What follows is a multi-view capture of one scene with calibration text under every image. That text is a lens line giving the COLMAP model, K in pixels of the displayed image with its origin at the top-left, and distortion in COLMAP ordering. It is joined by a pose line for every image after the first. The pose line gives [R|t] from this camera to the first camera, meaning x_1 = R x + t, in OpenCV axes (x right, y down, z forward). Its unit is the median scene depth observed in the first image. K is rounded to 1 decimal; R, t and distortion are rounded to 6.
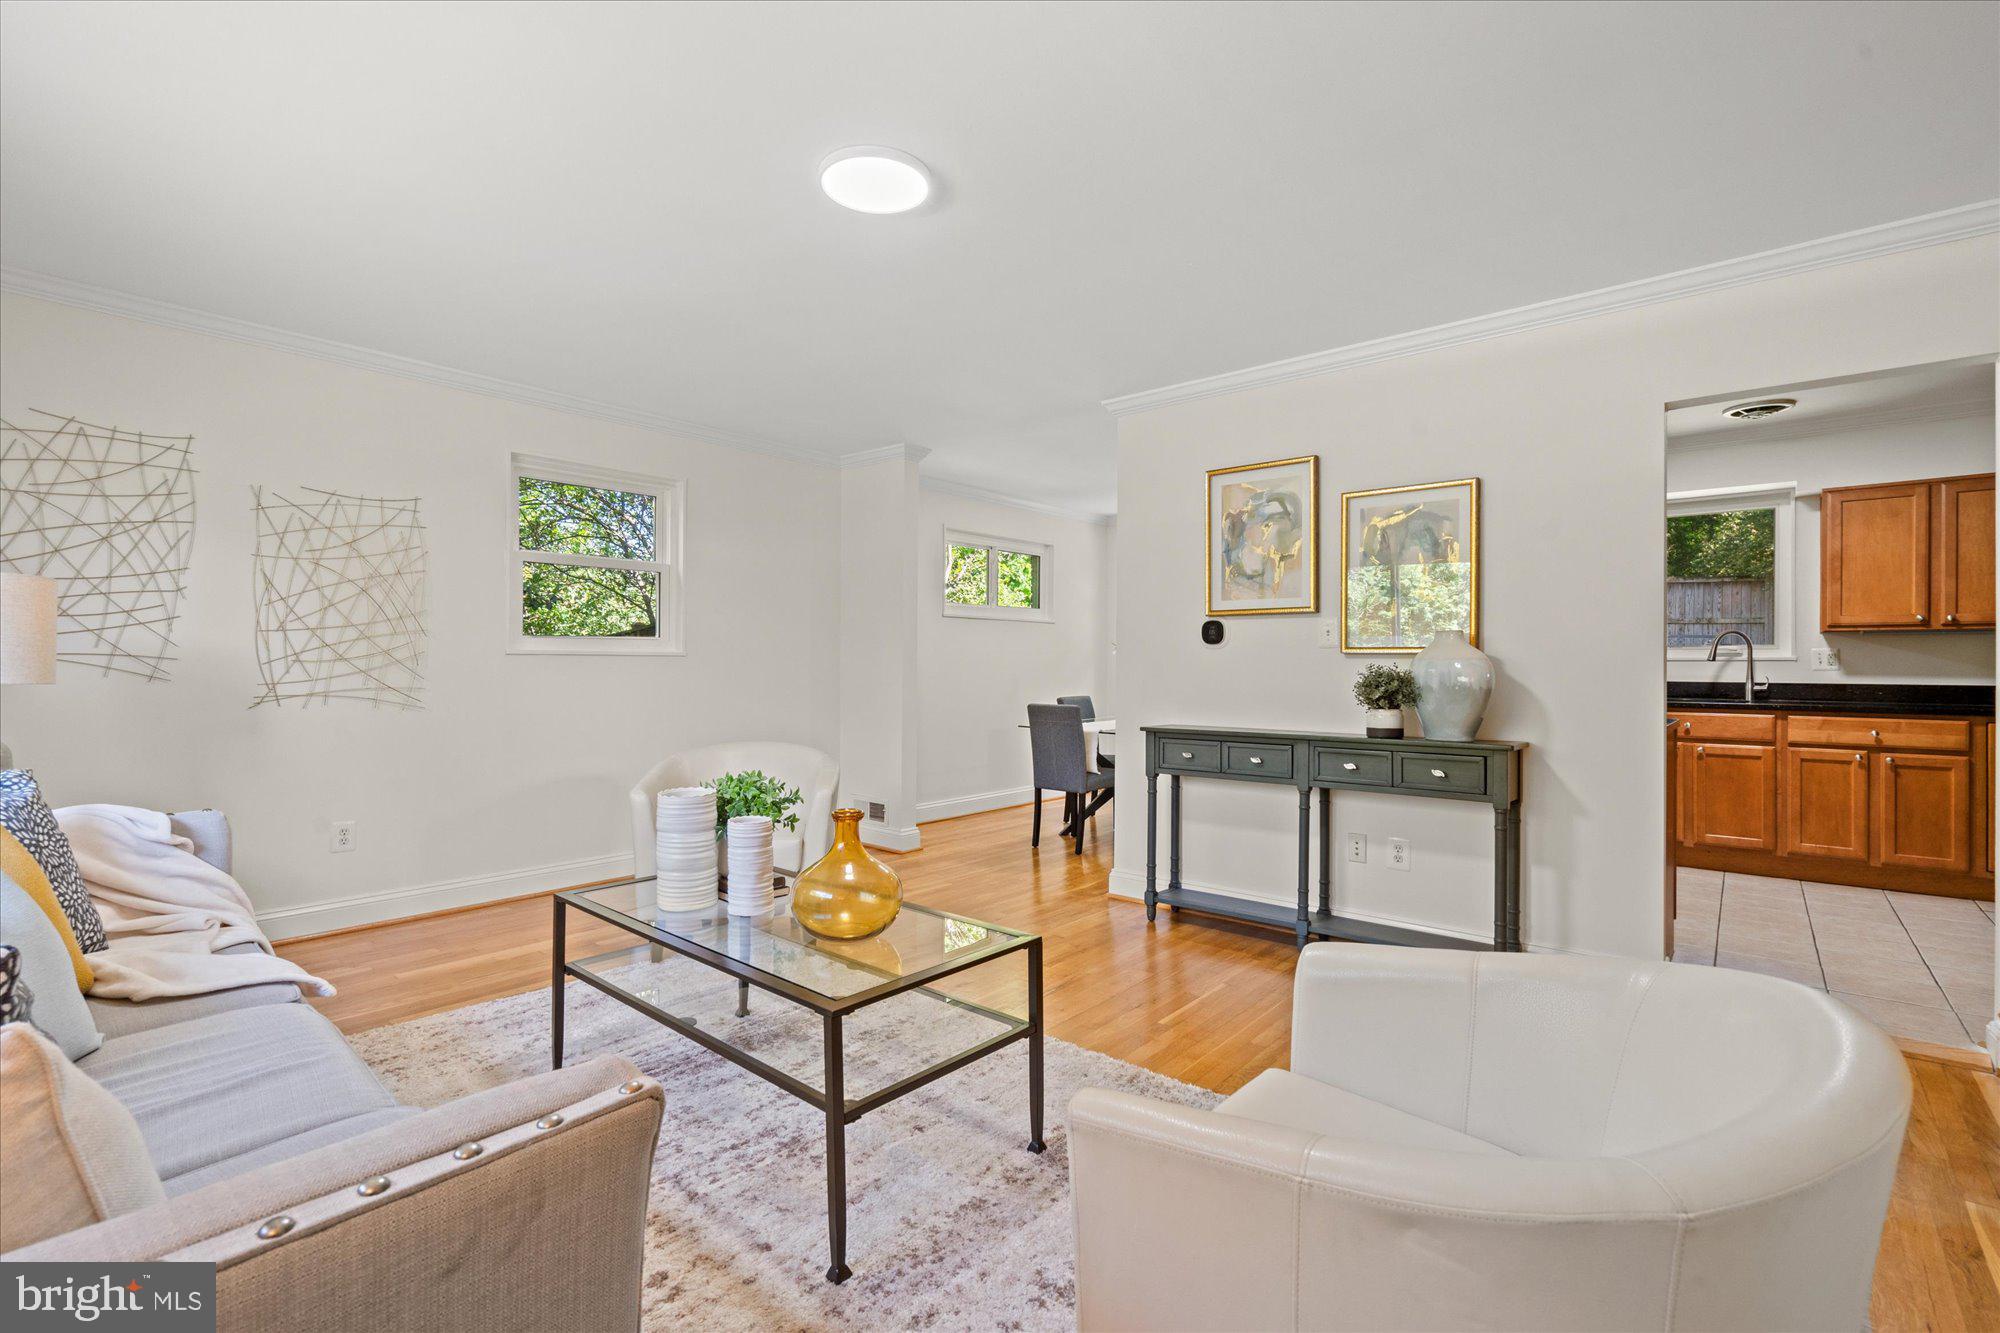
lens RADIAL K [[887.1, 0, 992.1], [0, 887.1, 662.1], [0, 0, 1]] dist [-0.003701, -0.000086]
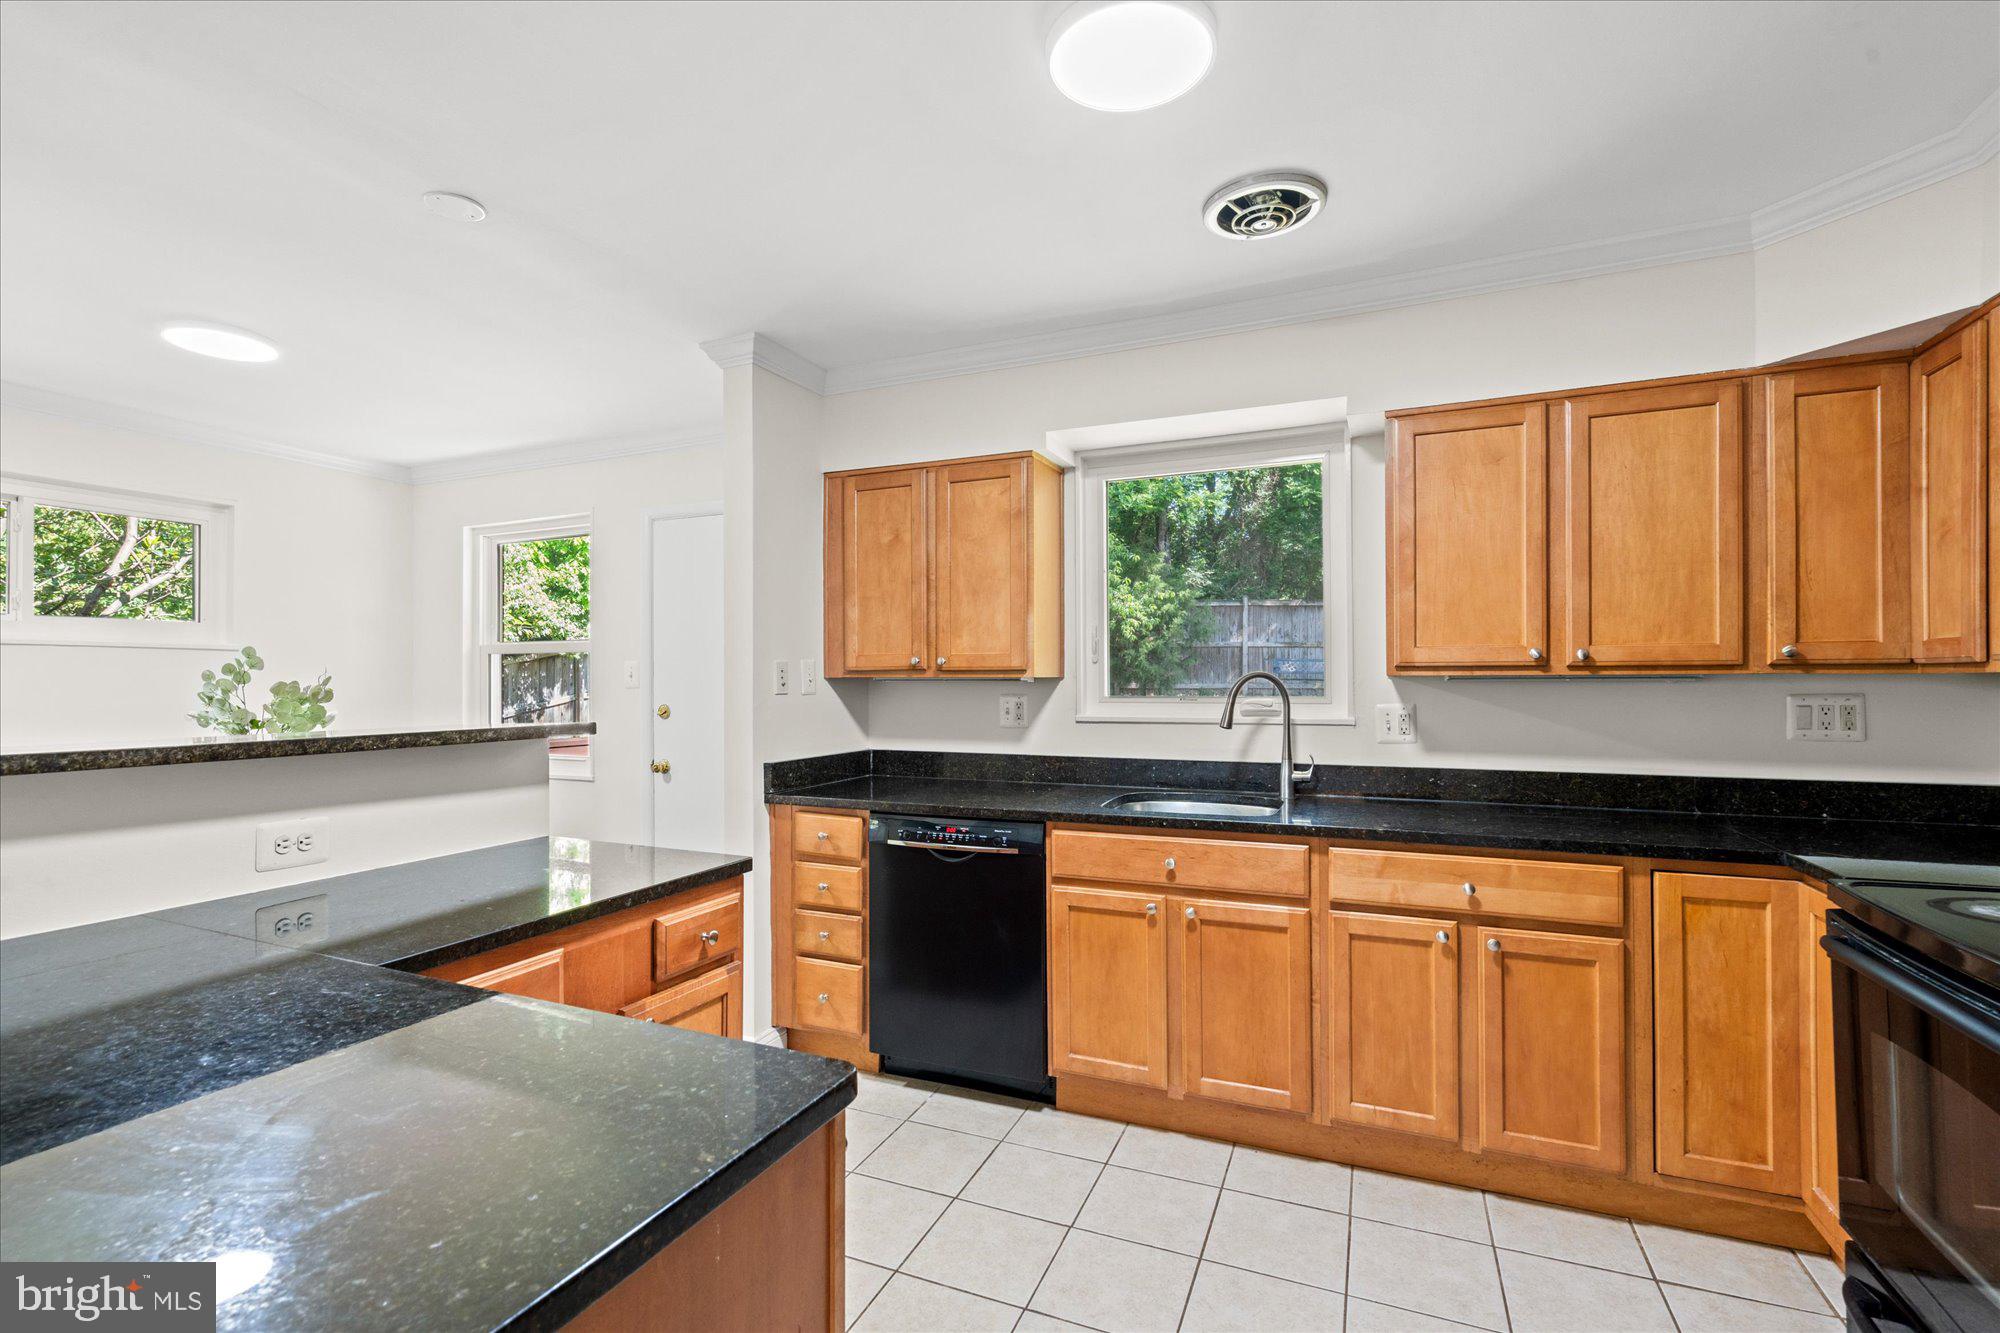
lens RADIAL K [[887.1, 0, 994.0], [0, 887.1, 681.3], [0, 0, 1]] dist [-0.003701, -0.000086]
pose [[0.955100, -0.008429, 0.296163, 0.573141], [0.008372, 0.999964, 0.001461, -0.036265], [-0.296164, 0.001084, 0.955136, 0.578241]]
